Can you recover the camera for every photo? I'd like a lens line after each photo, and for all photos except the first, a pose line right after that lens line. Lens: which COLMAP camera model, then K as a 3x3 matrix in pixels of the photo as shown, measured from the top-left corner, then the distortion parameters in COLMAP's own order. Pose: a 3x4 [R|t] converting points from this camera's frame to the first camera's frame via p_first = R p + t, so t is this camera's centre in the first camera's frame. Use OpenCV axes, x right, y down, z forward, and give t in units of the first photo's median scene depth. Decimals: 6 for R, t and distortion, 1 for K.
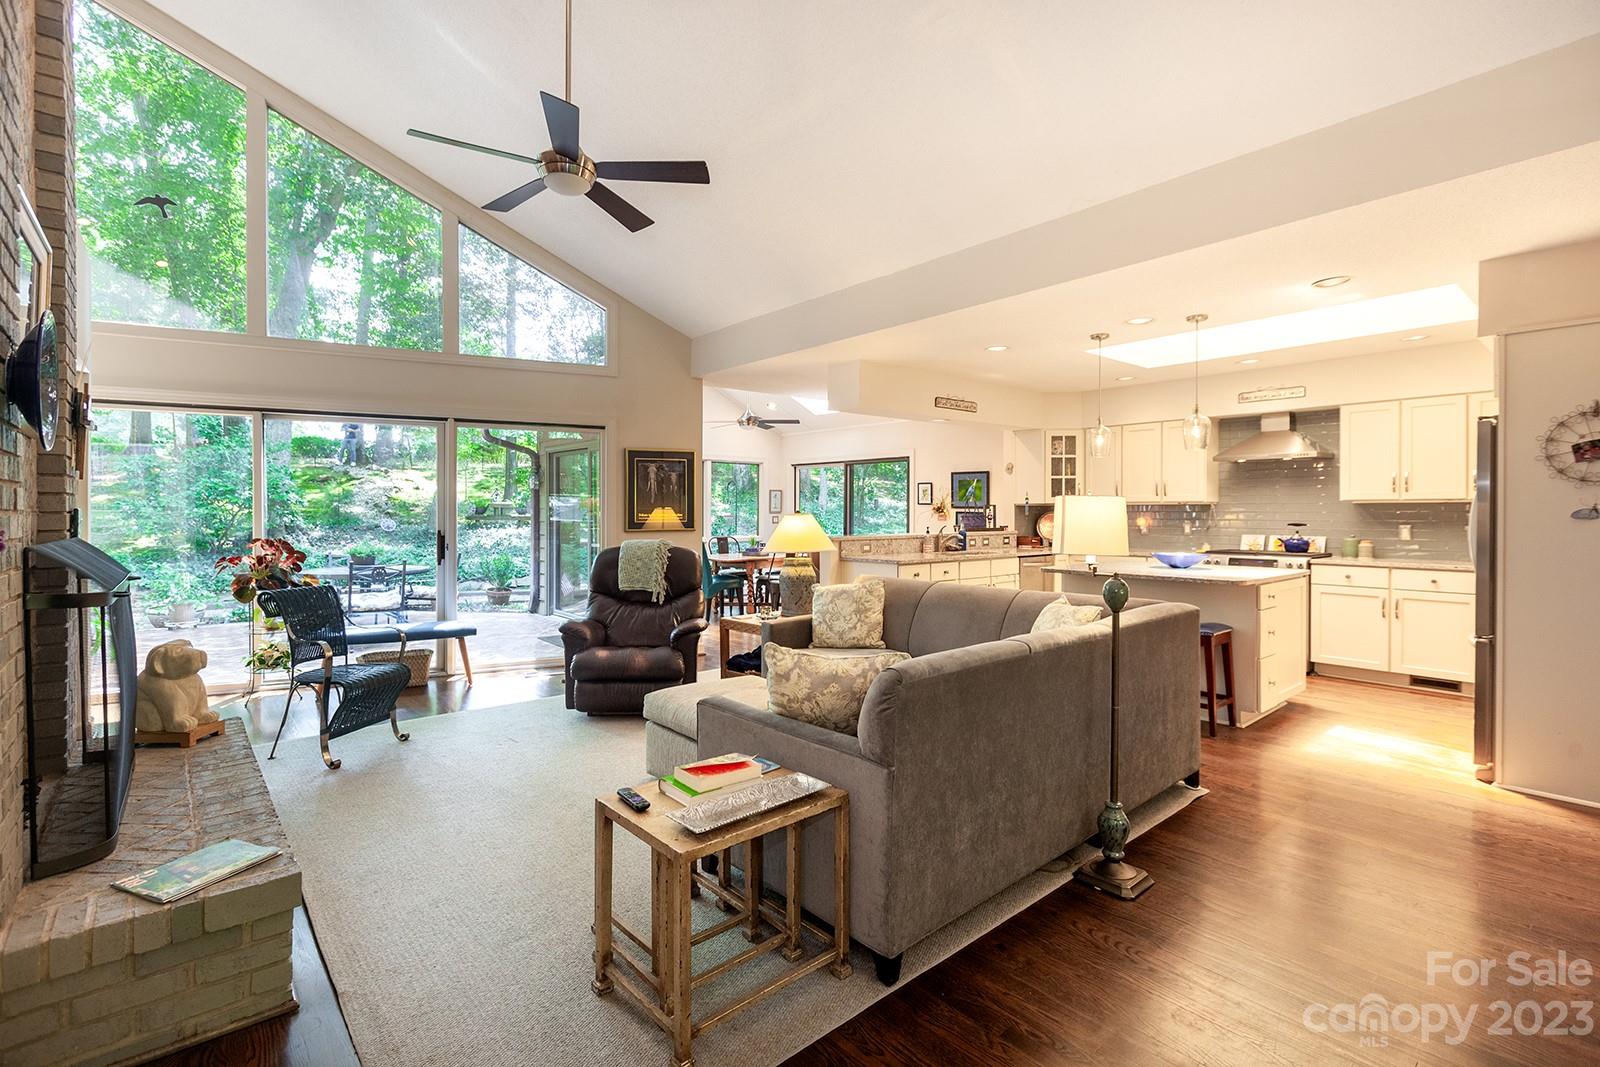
lens RADIAL K [[725.2, 0, 790.5], [0, 725.2, 522.5], [0, 0, 1]] dist [0.002651, -0.000175]
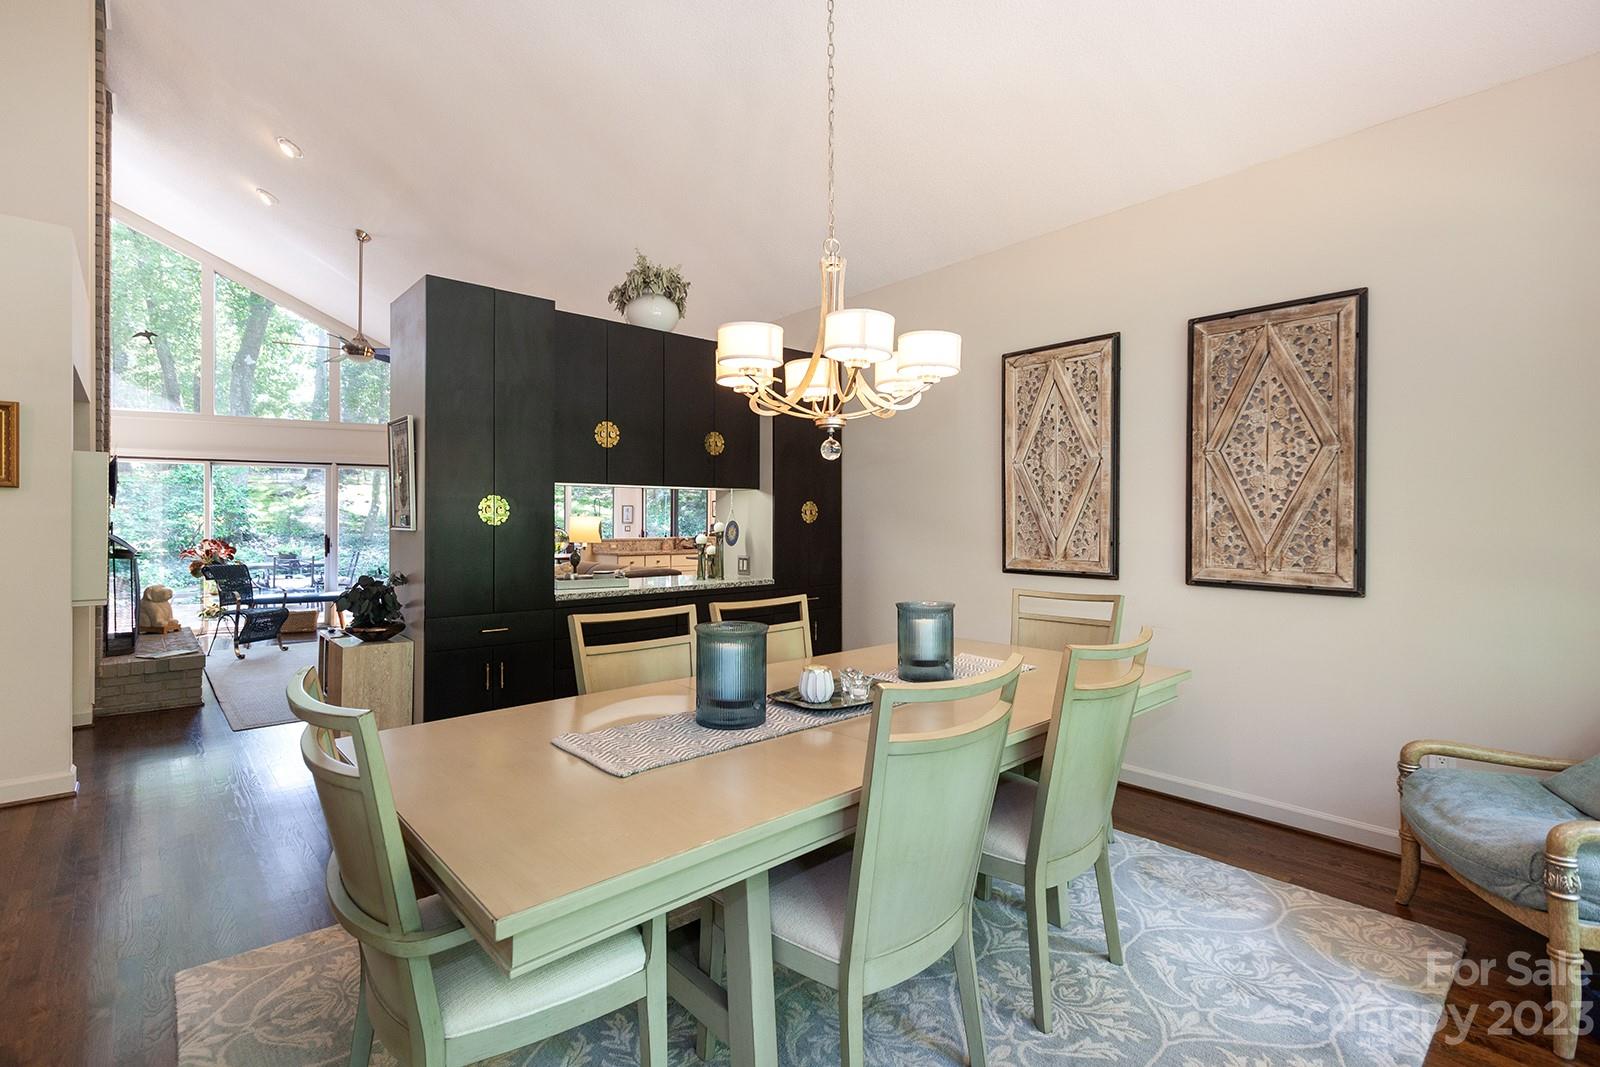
lens RADIAL K [[725.2, 0, 790.5], [0, 725.2, 522.5], [0, 0, 1]] dist [0.002651, -0.000175]
pose [[0.999774, 0.000132, 0.021265, 0.365818], [0.000184, 0.999890, -0.014829, 0.005772], [-0.021265, 0.014829, 0.999664, -0.445241]]
